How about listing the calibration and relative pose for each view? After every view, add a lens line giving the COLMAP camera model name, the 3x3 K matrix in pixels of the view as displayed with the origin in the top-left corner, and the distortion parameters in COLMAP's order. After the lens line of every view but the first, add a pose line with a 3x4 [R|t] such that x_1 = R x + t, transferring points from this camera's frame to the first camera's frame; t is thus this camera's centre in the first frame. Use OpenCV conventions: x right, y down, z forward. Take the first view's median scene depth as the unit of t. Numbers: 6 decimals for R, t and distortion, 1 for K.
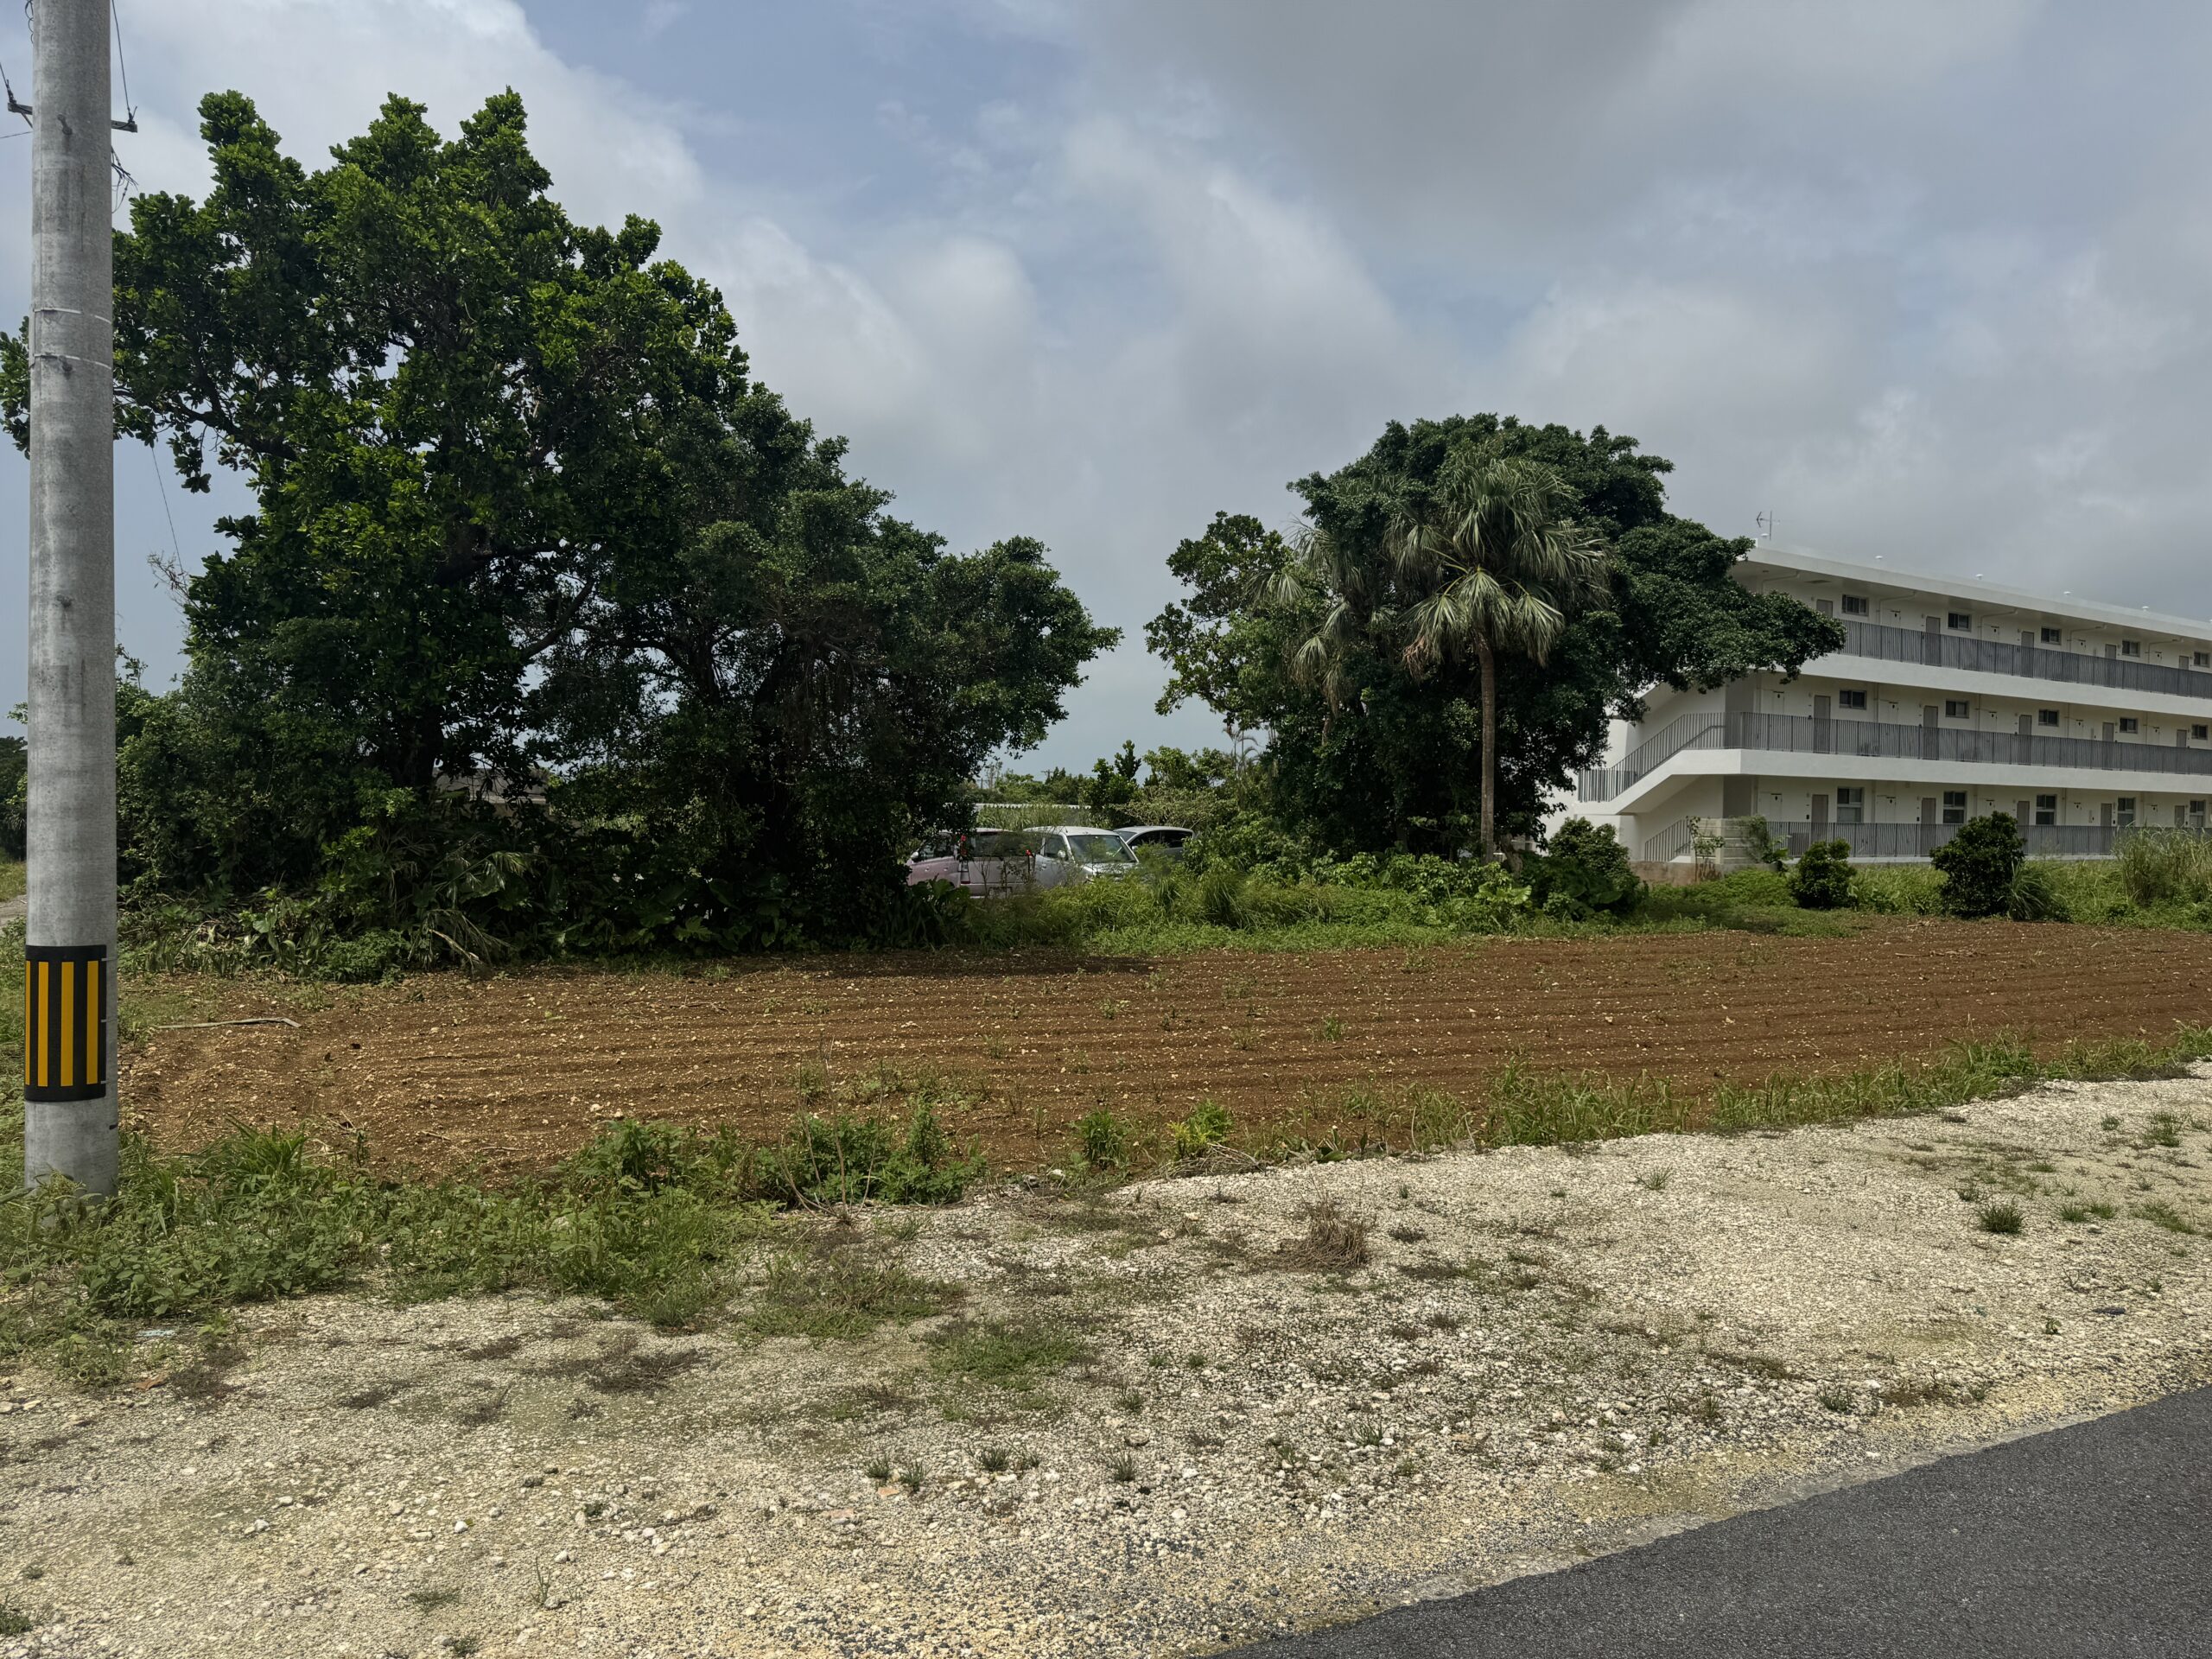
lens RADIAL K [[1544.3, 0, 1093.8], [0, 1544.3, 835.6], [0, 0, 1]] dist [0.014293, -0.029465]
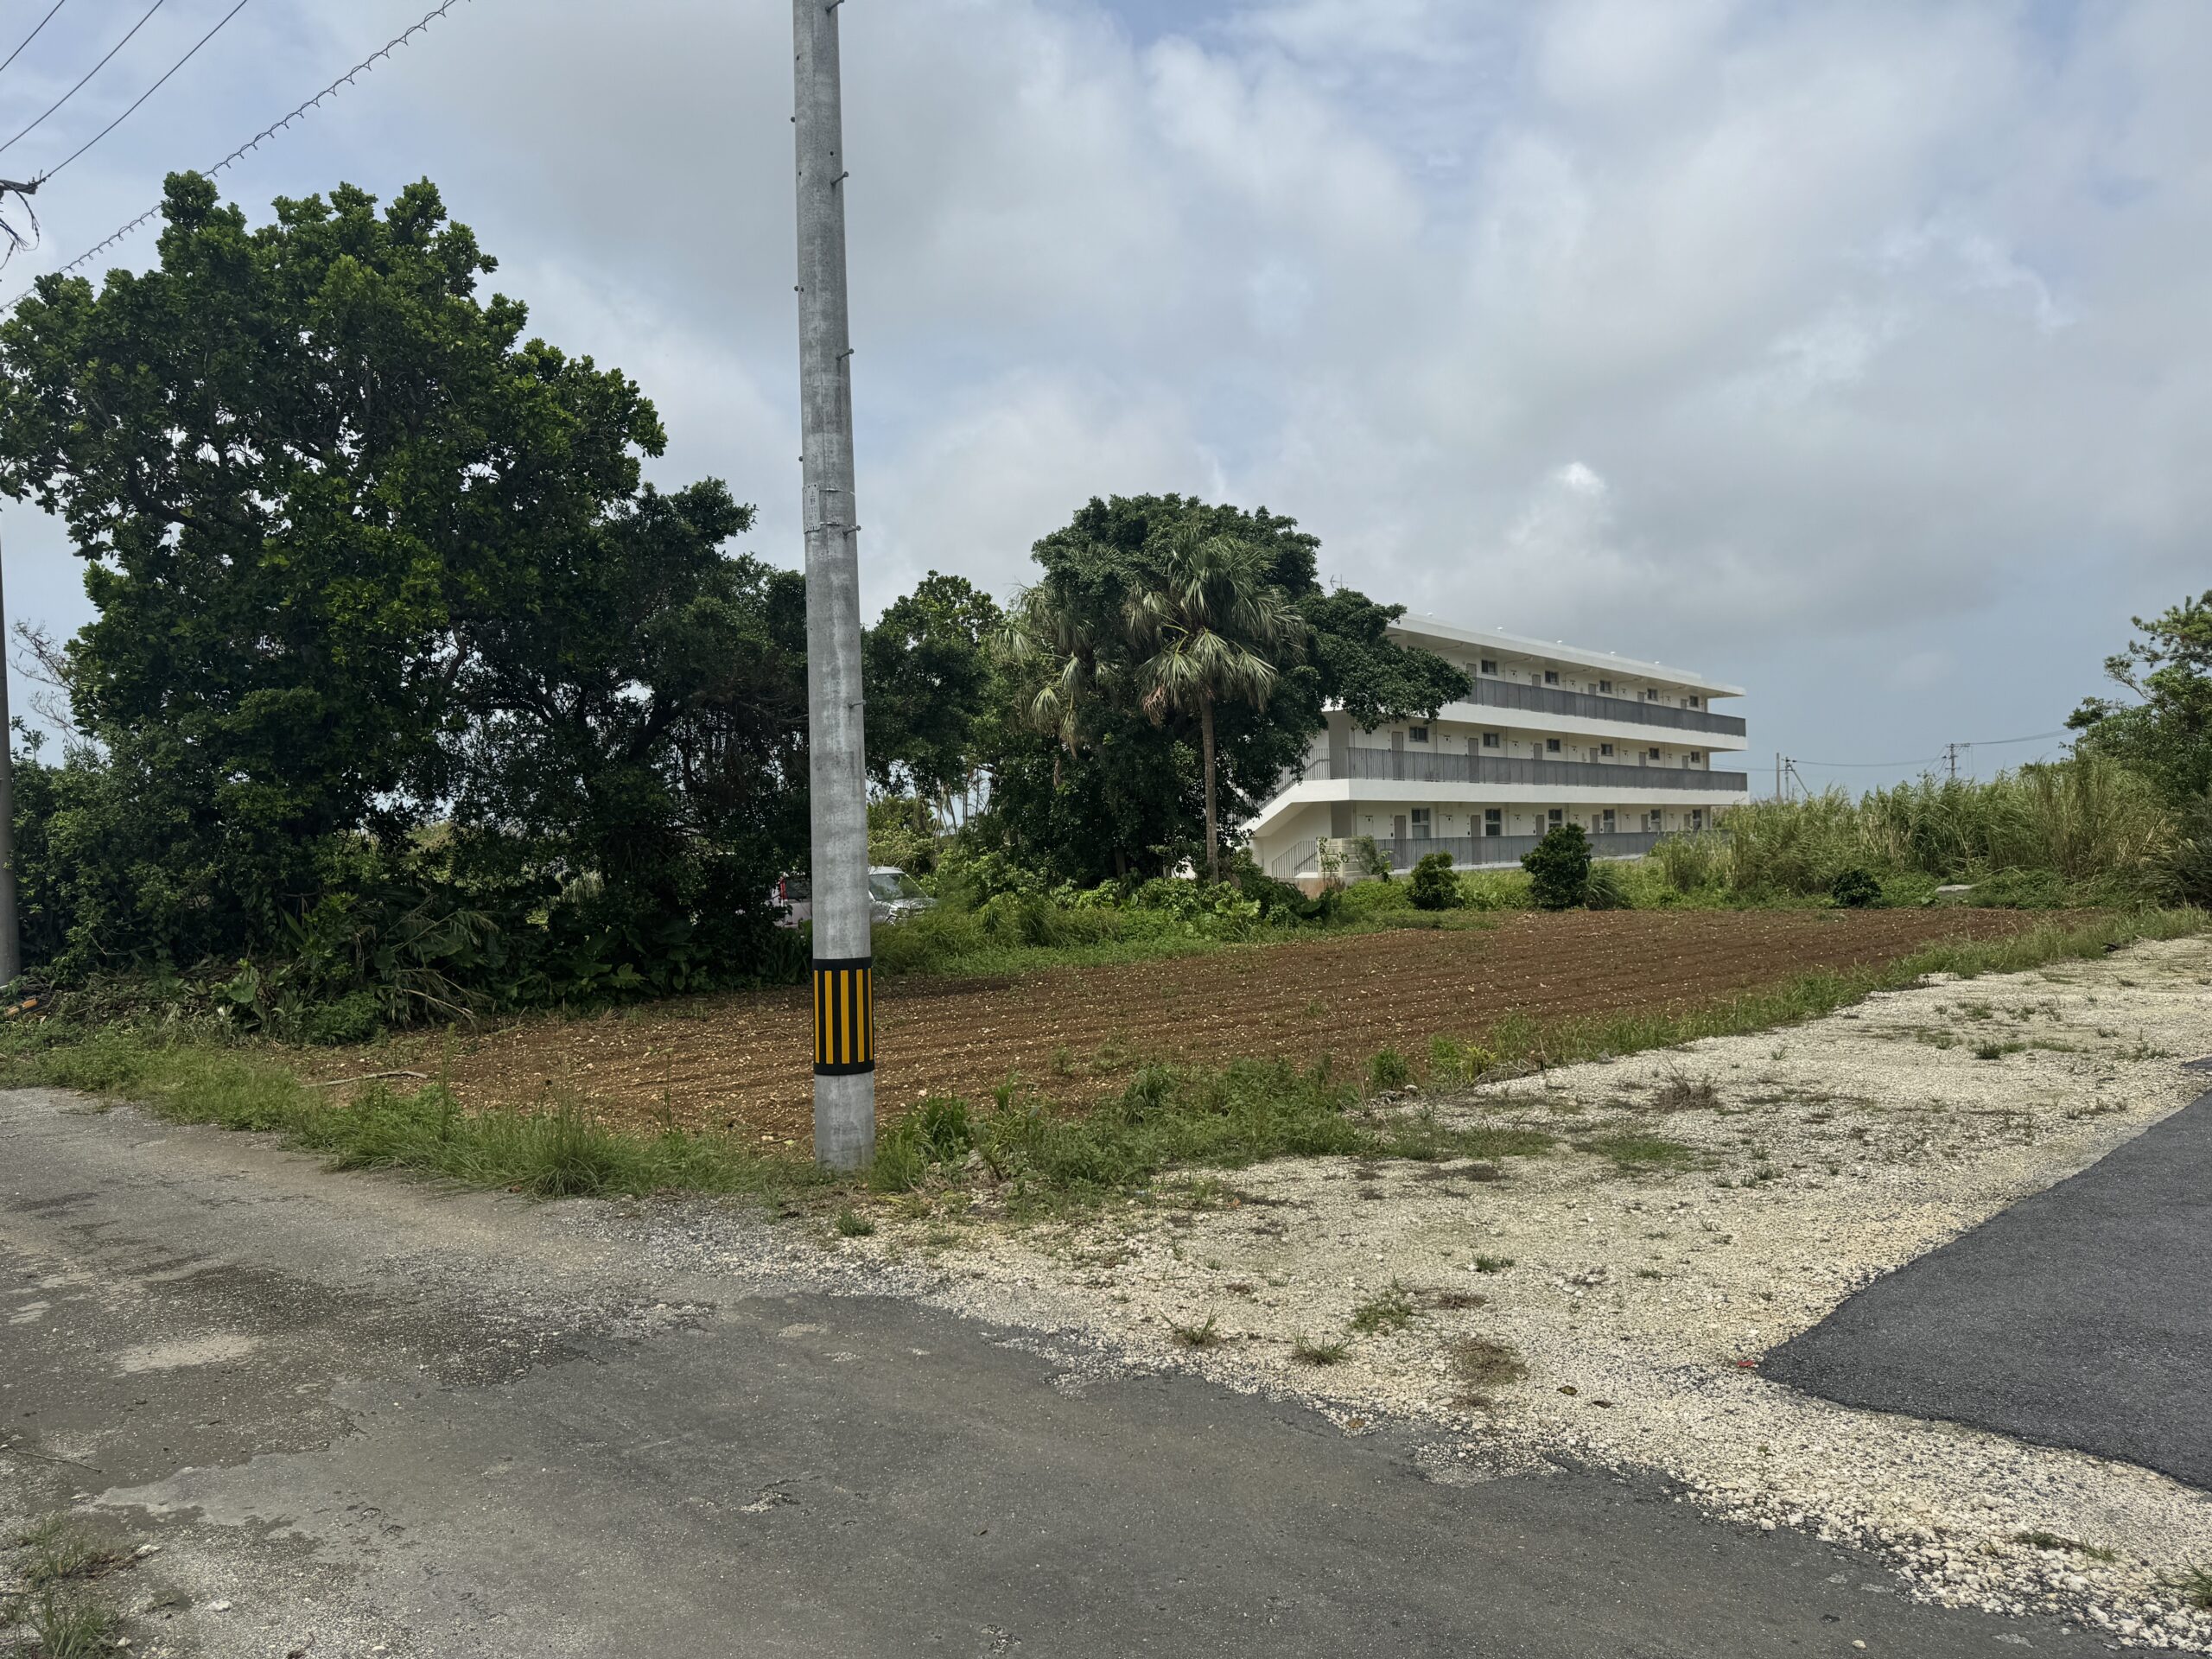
lens RADIAL K [[1544.3, 0, 1112.7], [0, 1544.3, 820.1], [0, 0, 1]] dist [0.014293, -0.029465]
pose [[0.948973, -0.036185, 0.313274, -0.167171], [0.047427, 0.998473, -0.028339, 0.000014], [-0.311770, 0.041751, 0.949240, -0.069622]]
